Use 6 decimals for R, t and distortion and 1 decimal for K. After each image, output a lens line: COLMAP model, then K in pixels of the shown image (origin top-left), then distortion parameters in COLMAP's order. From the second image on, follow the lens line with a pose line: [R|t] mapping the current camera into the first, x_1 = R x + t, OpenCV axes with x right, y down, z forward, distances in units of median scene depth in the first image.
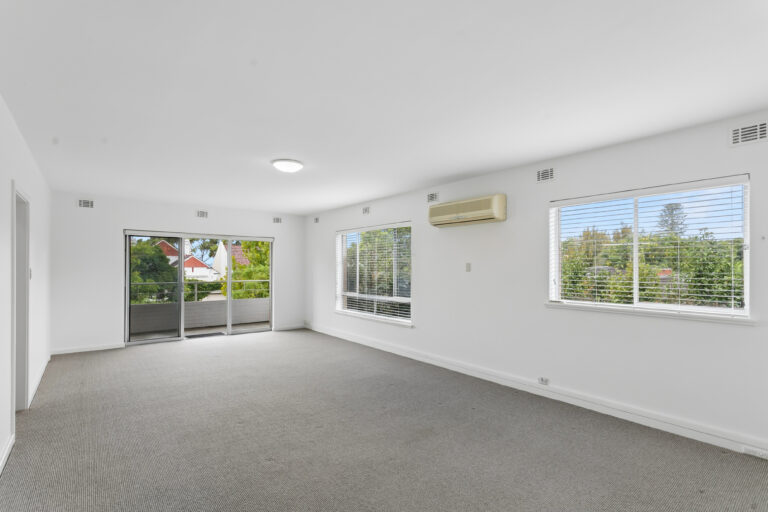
lens RADIAL K [[390.6, 0, 384.1], [0, 390.6, 266.3], [0, 0, 1]] dist [0.023038, -0.000133]
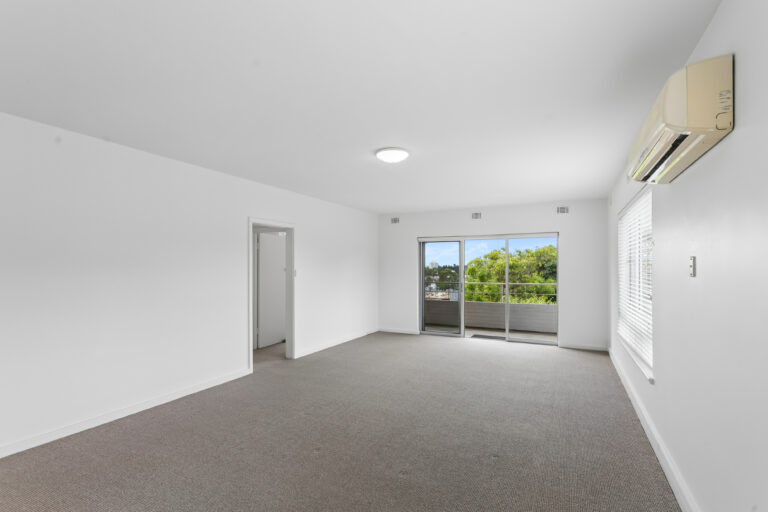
lens RADIAL K [[375.2, 0, 375.1], [0, 375.2, 262.3], [0, 0, 1]] dist [0.012299, -0.000501]
pose [[0.402182, -0.019838, -0.915345, 0.335275], [0.005953, 0.999801, -0.019053, 0.004060], [0.915541, 0.002214, 0.402220, 0.393379]]
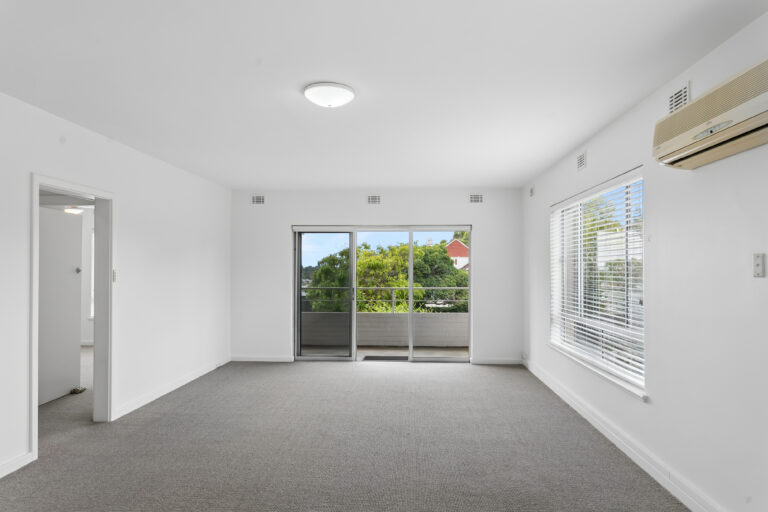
lens RADIAL K [[481.1, 0, 384.0], [0, 481.1, 256.0], [0, 0, 1]] dist [0.005148, 0.000976]
pose [[0.748848, -0.022549, -0.662358, 0.185822], [0.005327, 0.999594, -0.028006, 0.004557], [0.662721, 0.017444, 0.748664, 0.325410]]
